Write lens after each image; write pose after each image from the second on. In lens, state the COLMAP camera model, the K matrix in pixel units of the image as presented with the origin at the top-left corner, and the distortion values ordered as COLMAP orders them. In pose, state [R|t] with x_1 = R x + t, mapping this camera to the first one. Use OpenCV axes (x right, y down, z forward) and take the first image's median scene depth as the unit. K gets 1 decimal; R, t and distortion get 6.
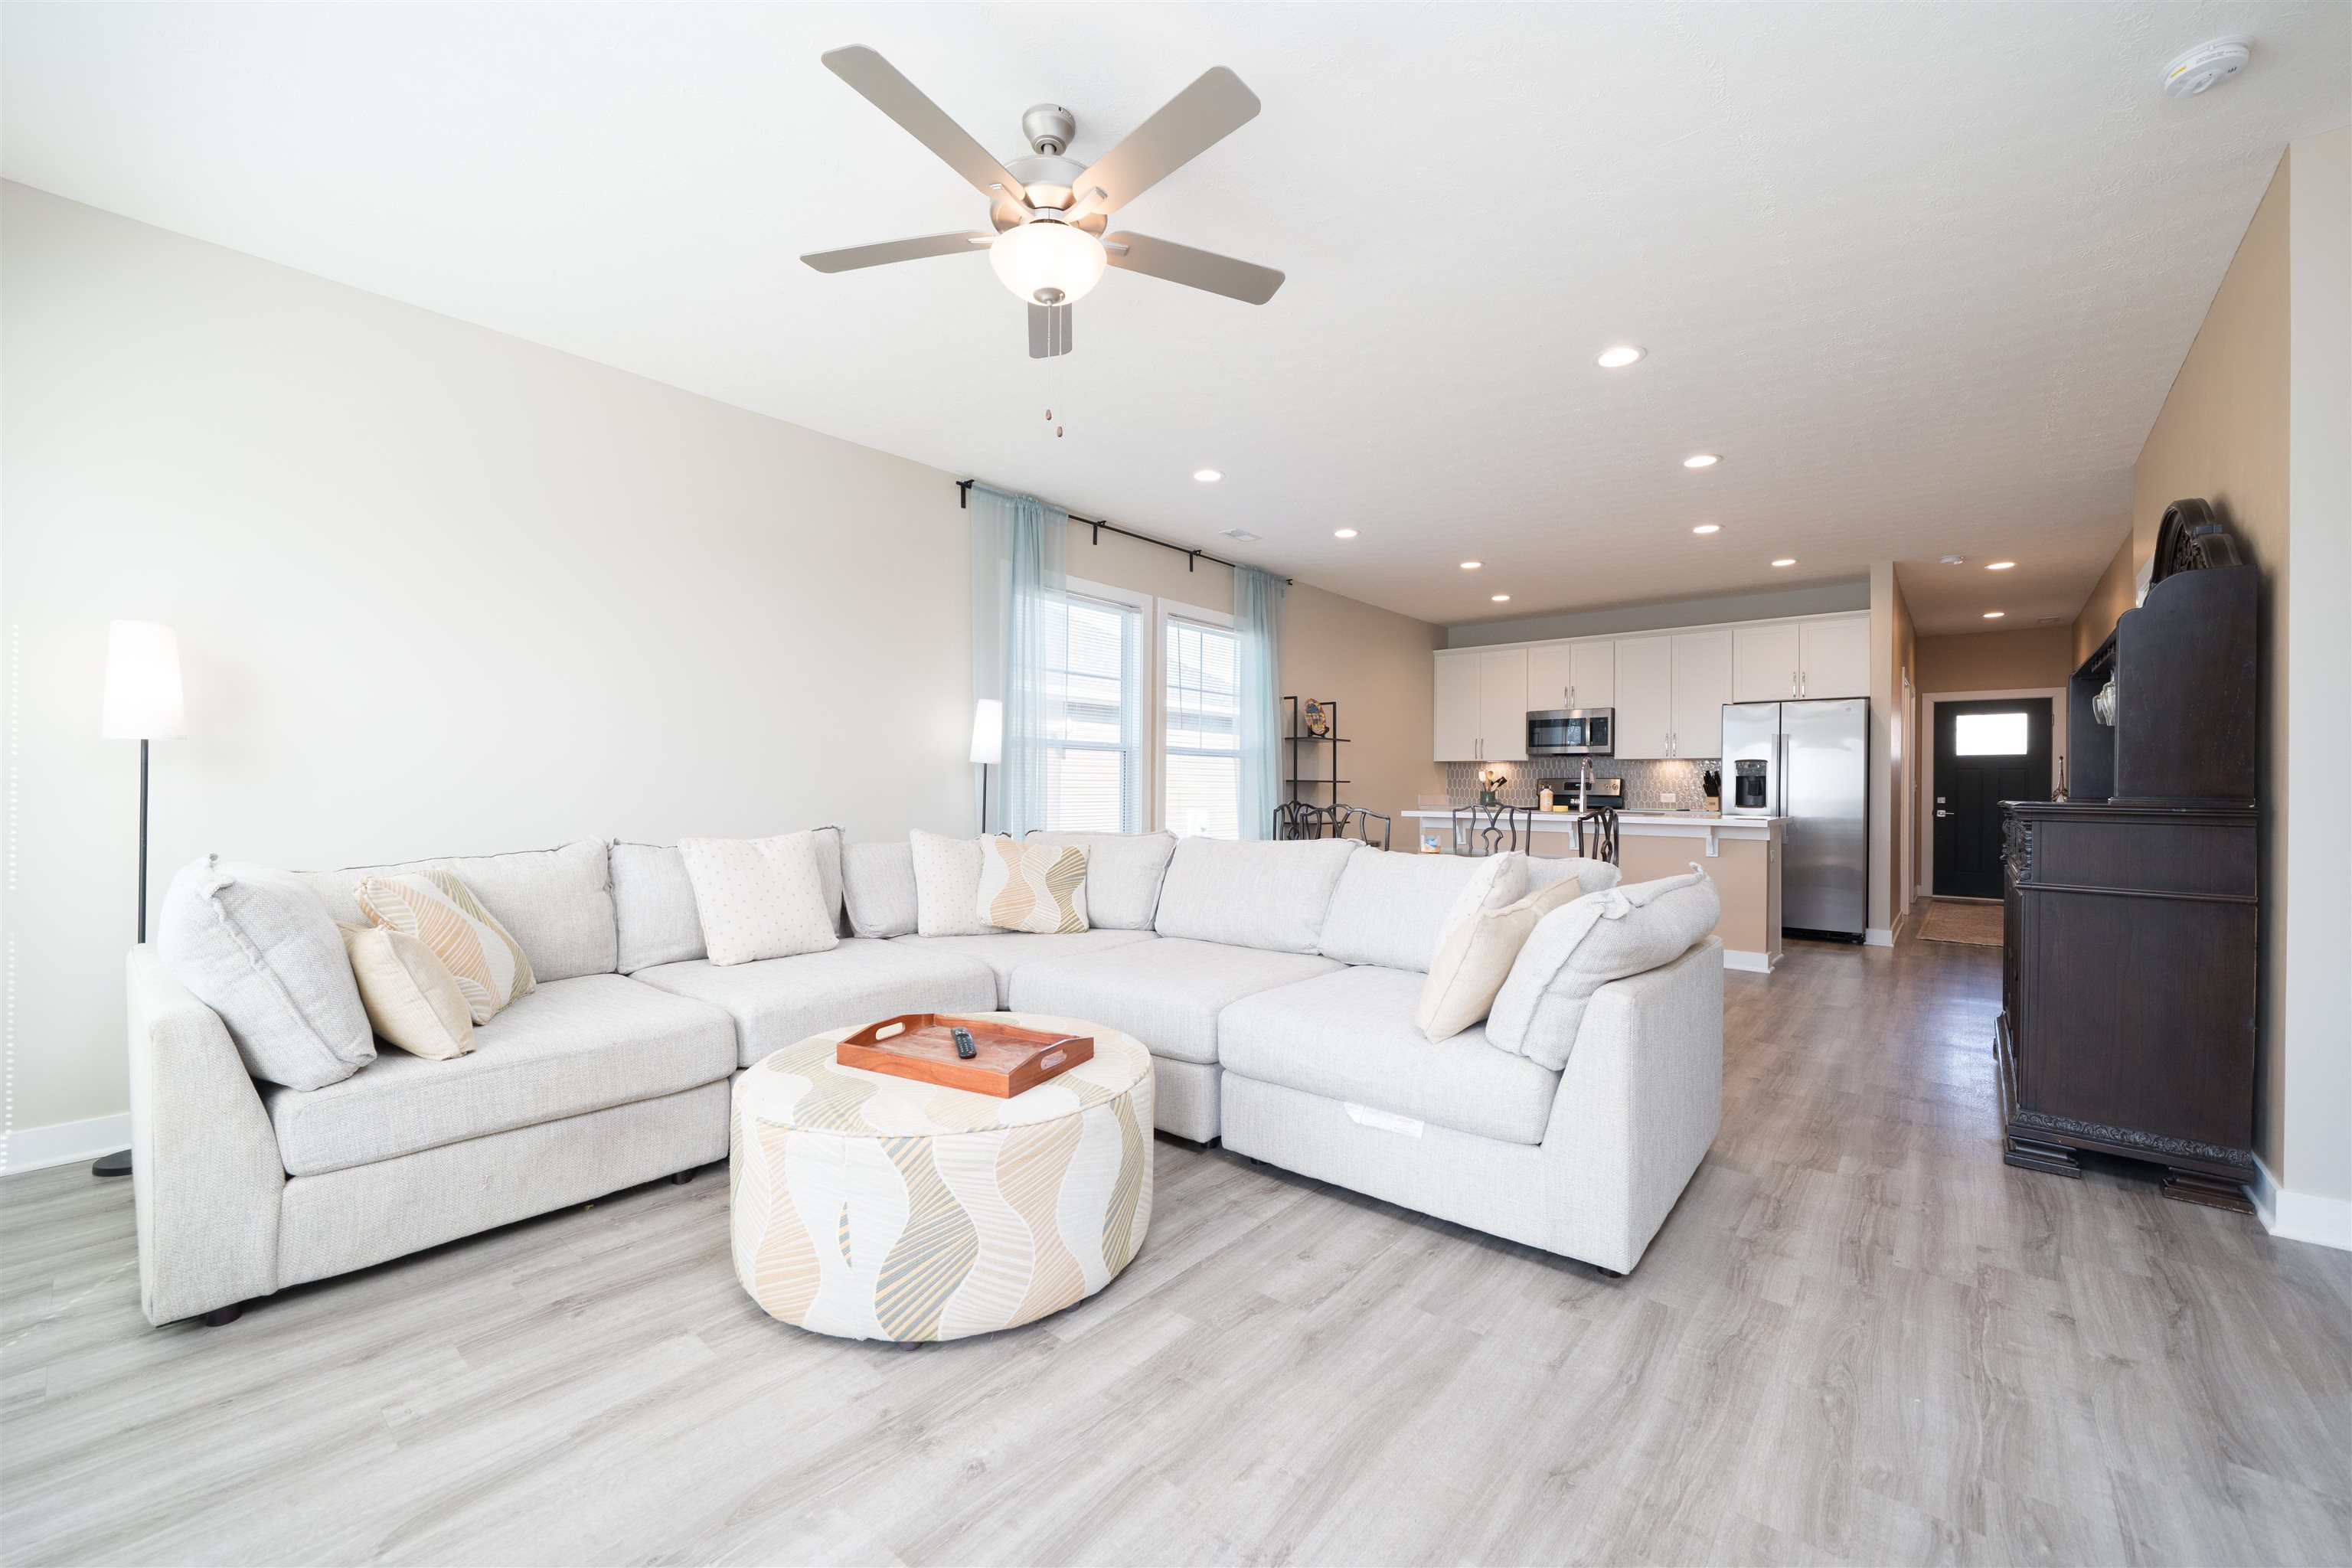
lens RADIAL K [[941.4, 0, 1177.8], [0, 941.4, 768.2], [0, 0, 1]] dist [-0.002915, -0.000534]
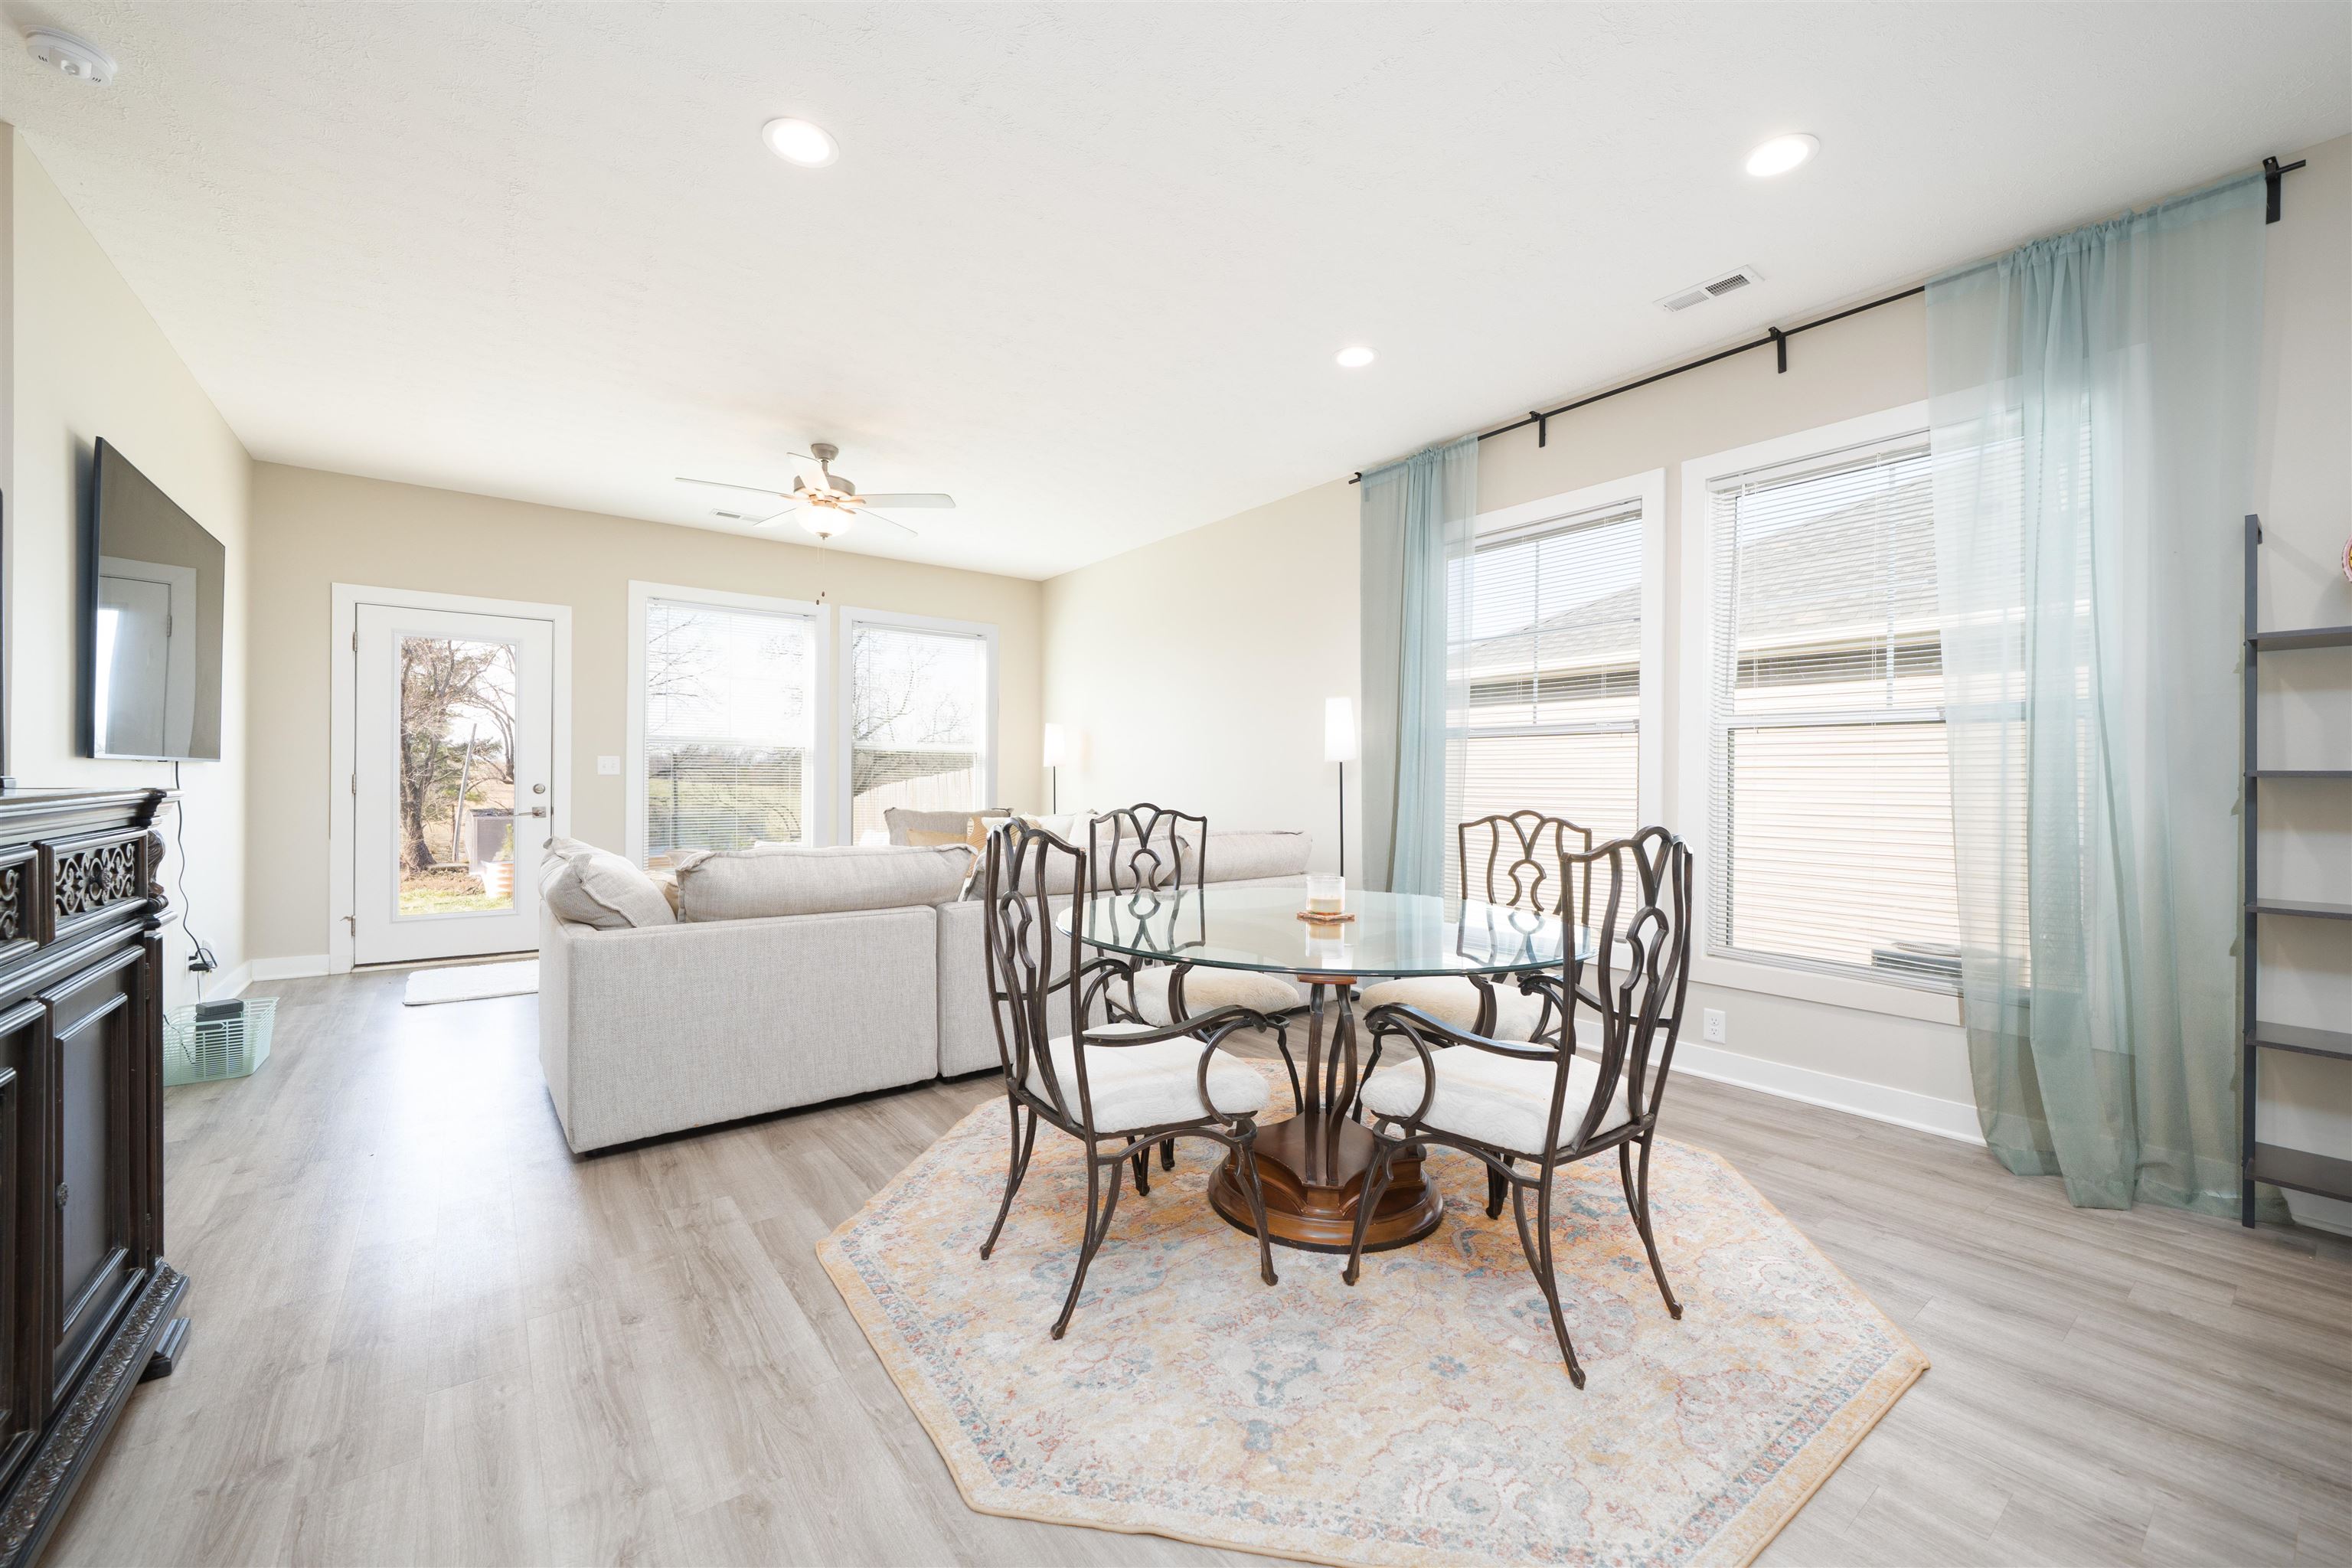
lens RADIAL K [[941.4, 0, 1176.0], [0, 941.4, 778.0], [0, 0, 1]] dist [-0.002915, -0.000534]
pose [[-0.227823, -0.009082, -0.973660, 0.499709], [0.011211, 0.999866, -0.011950, 0.013829], [0.973638, -0.013638, -0.227690, 0.667724]]
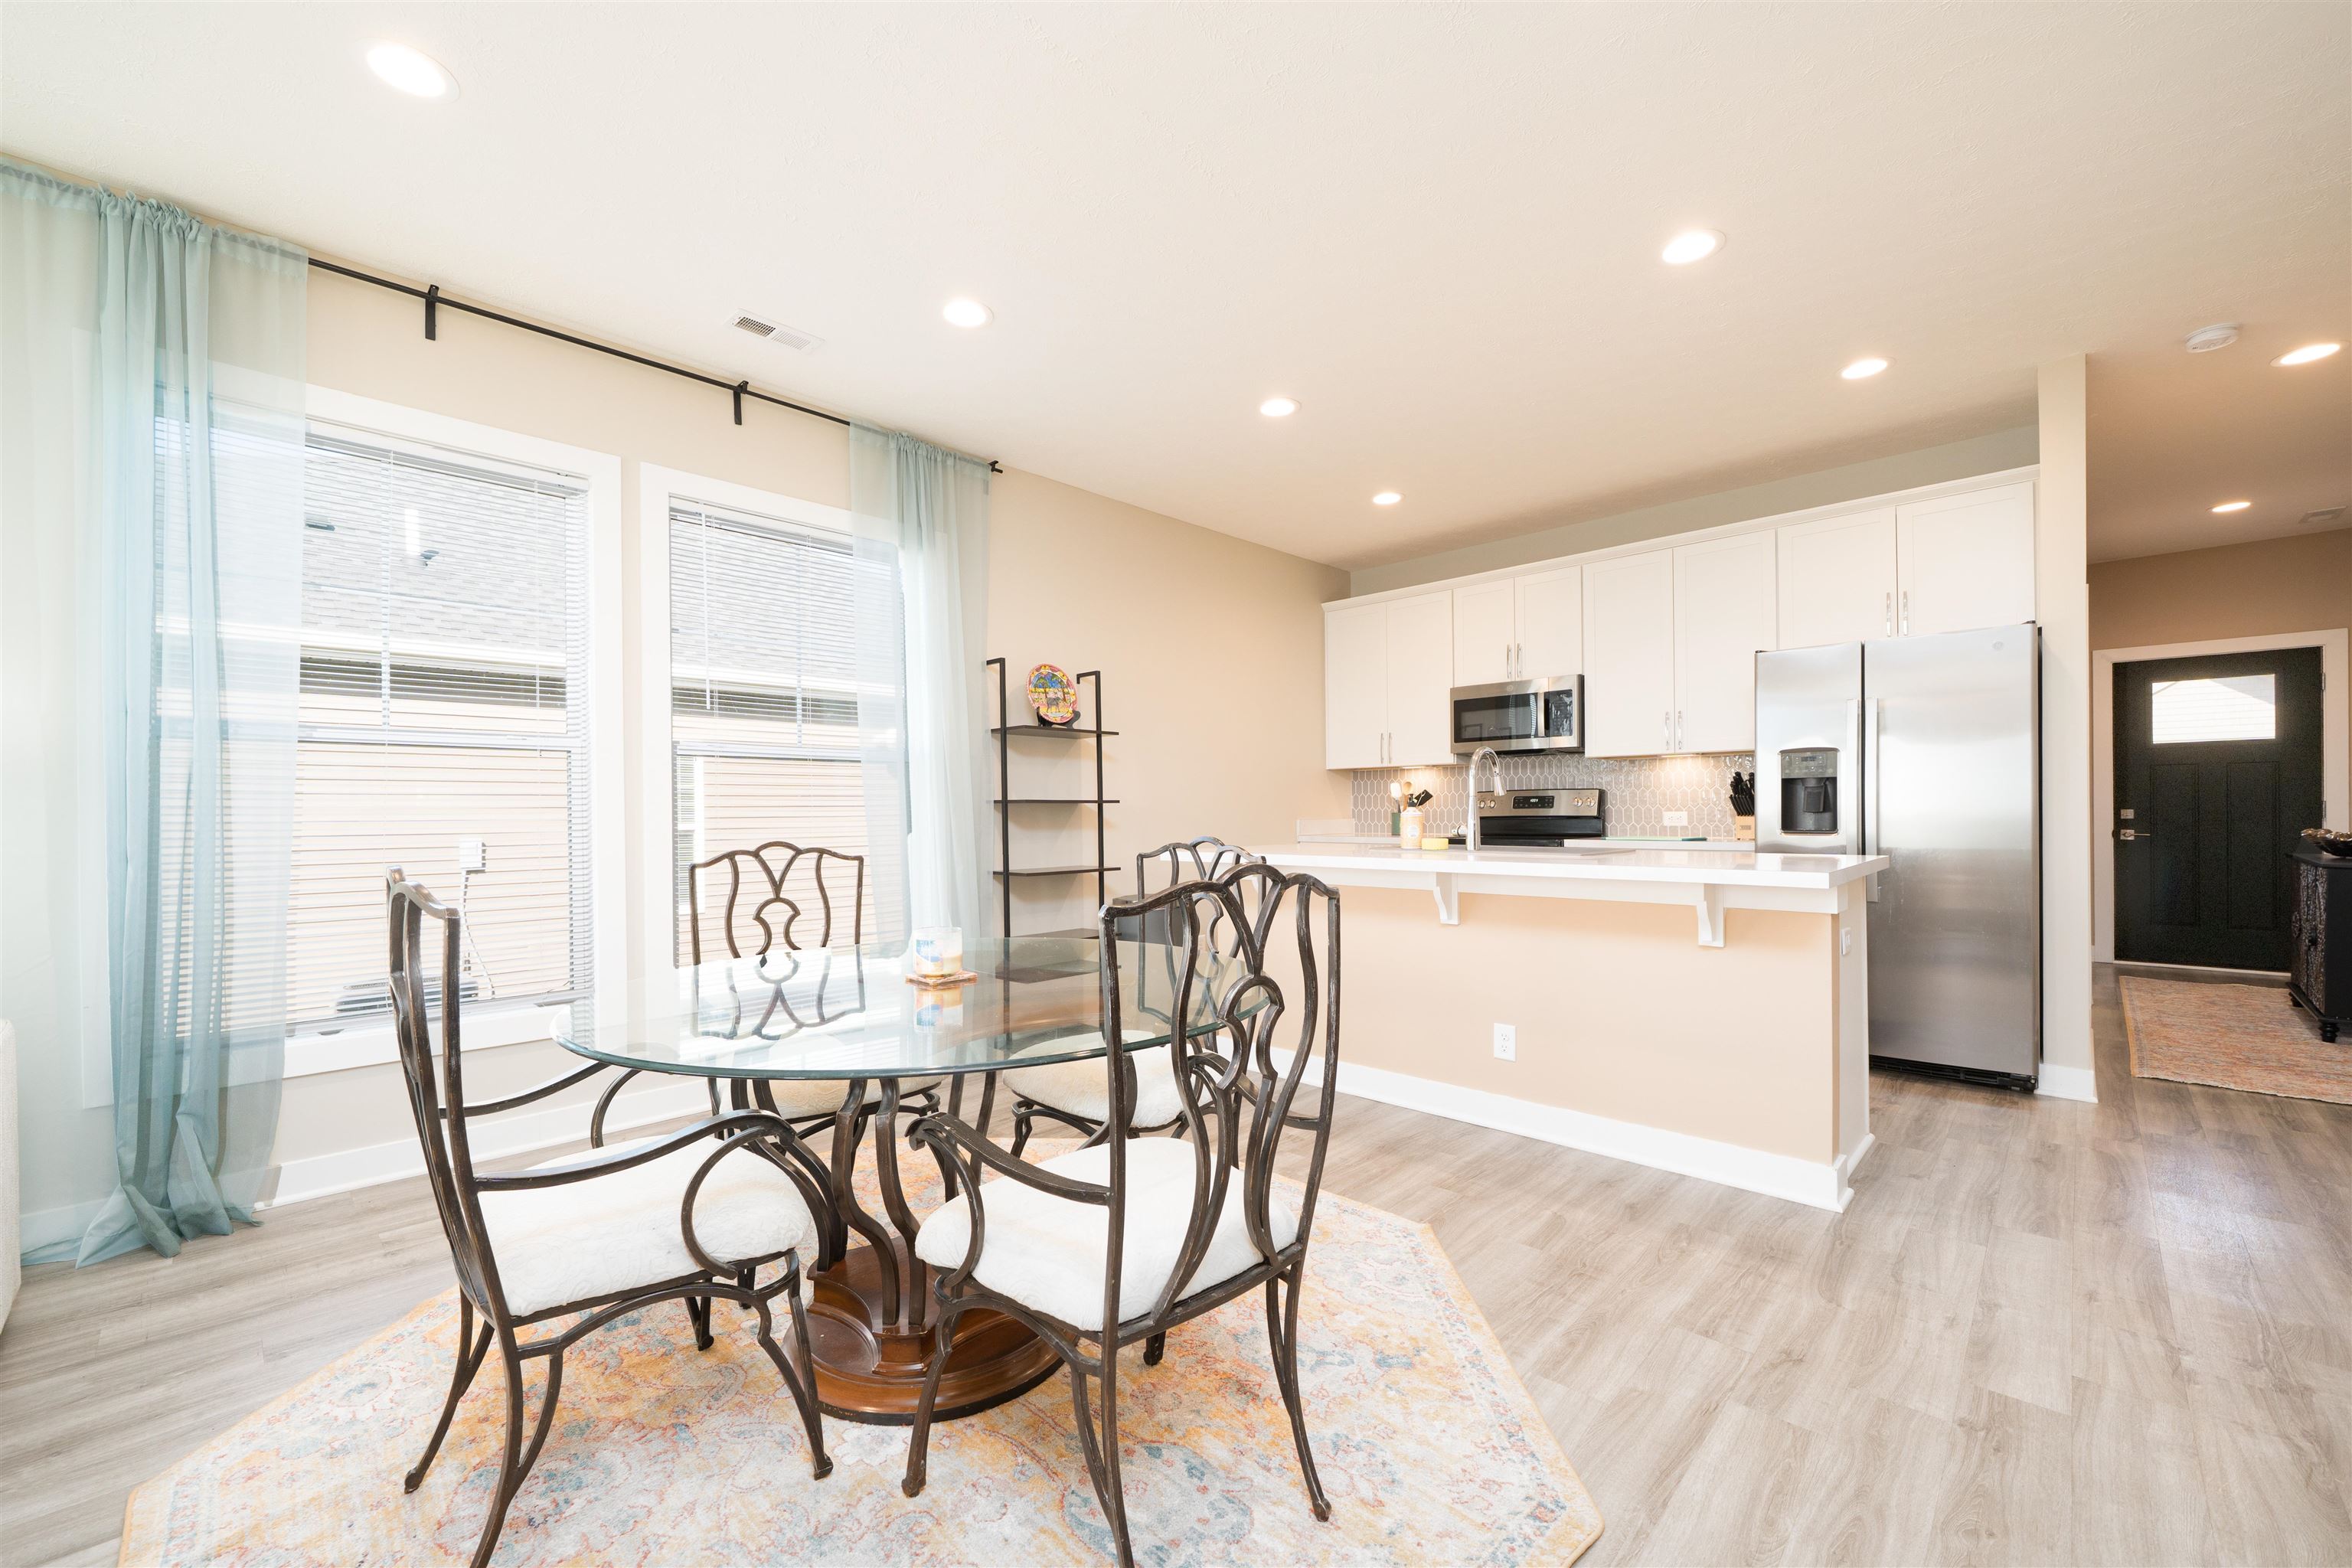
lens RADIAL K [[941.4, 0, 1175.1], [0, 941.4, 806.6], [0, 0, 1]] dist [-0.002915, -0.000534]
pose [[0.997513, -0.017554, -0.068260, 0.254897], [0.018601, 0.999718, 0.014734, 0.009248], [0.067982, -0.015967, 0.997559, 0.392469]]
